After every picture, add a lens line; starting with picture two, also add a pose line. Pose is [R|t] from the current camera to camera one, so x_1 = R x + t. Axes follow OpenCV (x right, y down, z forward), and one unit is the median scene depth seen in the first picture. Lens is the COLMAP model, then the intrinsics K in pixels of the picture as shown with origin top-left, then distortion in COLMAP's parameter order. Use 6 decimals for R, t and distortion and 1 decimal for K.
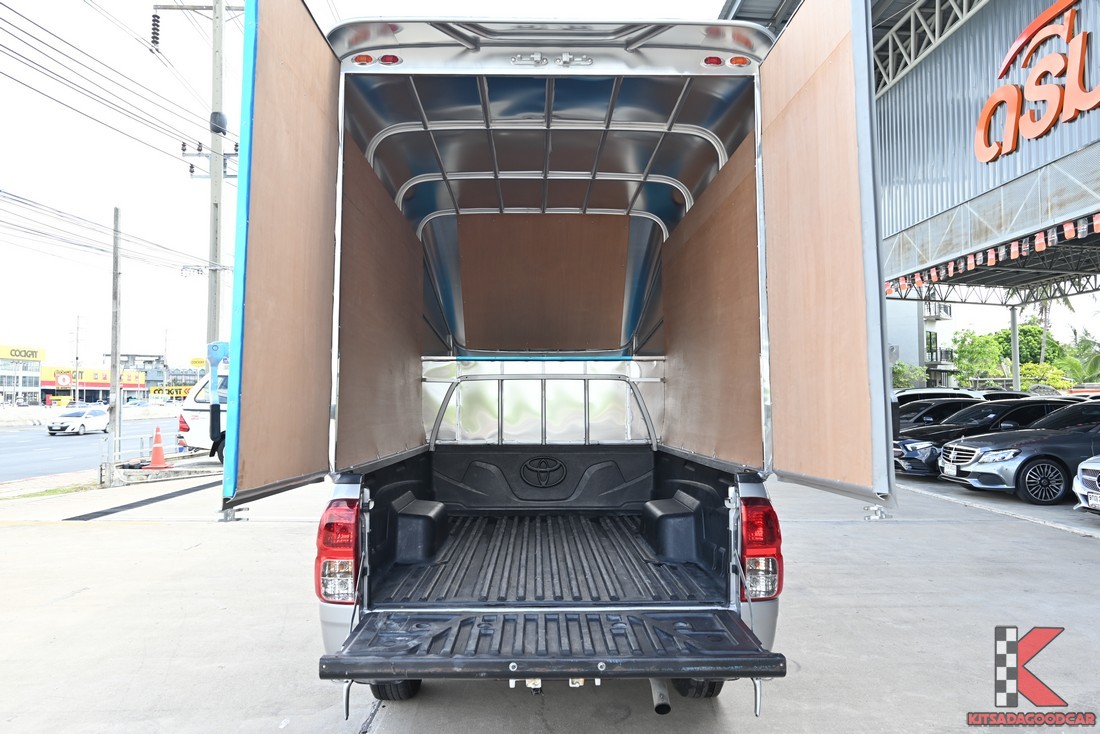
lens RADIAL K [[734.8, 0, 554.3], [0, 734.8, 364.5], [0, 0, 1]] dist [0.000974, 0.001349]
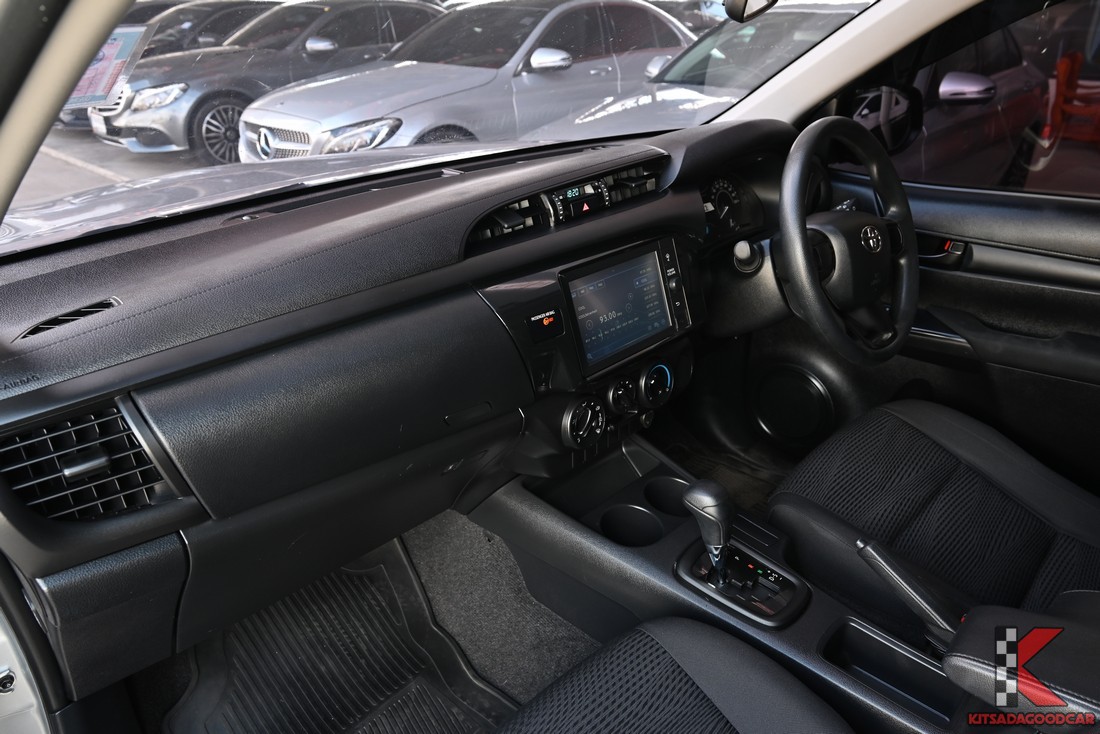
lens RADIAL K [[734.8, 0, 549.5], [0, 734.8, 363.8], [0, 0, 1]] dist [0.000974, 0.001349]
pose [[0.674210, -0.320847, 0.665205, 0.307682], [-0.037454, 0.884691, 0.464672, 0.021468], [-0.737589, -0.338201, 0.584450, 0.290071]]
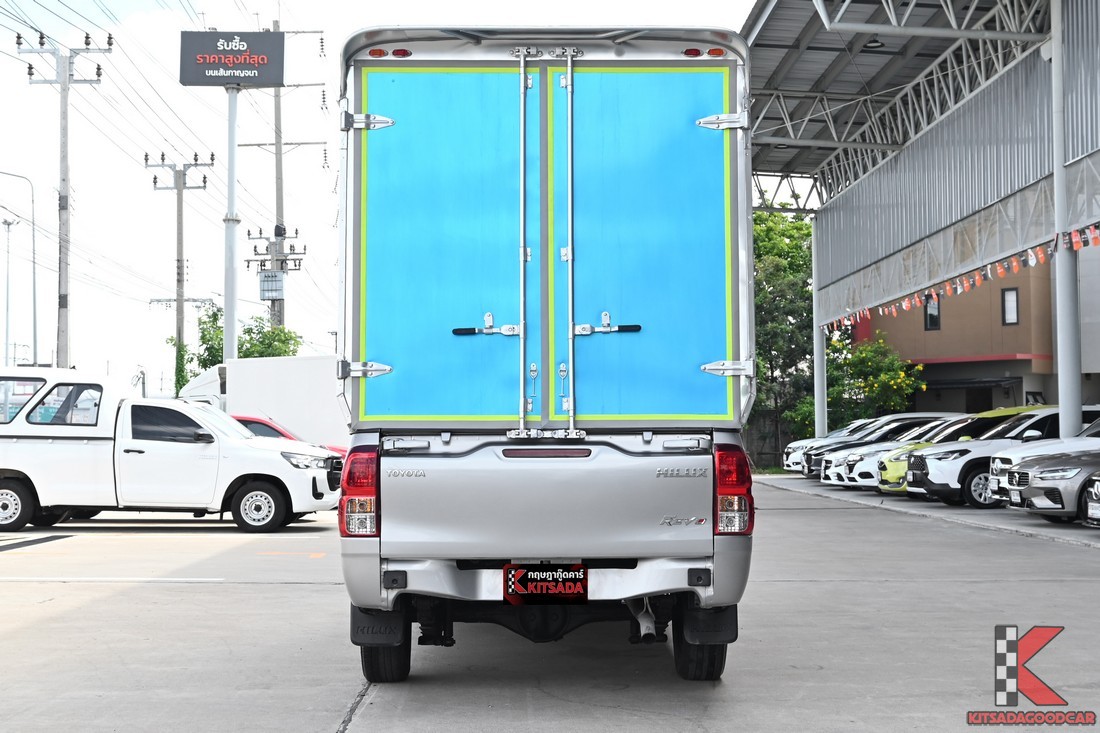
lens RADIAL K [[1534.1, 0, 546.8], [0, 1534.1, 368.1], [0, 0, 1]] dist [-0.021429, 0.000000]
pose [[0.999986, -0.004569, 0.002733, -0.002547], [0.004573, 0.999989, -0.001281, 0.015079], [-0.002727, 0.001293, 0.999995, -0.305306]]
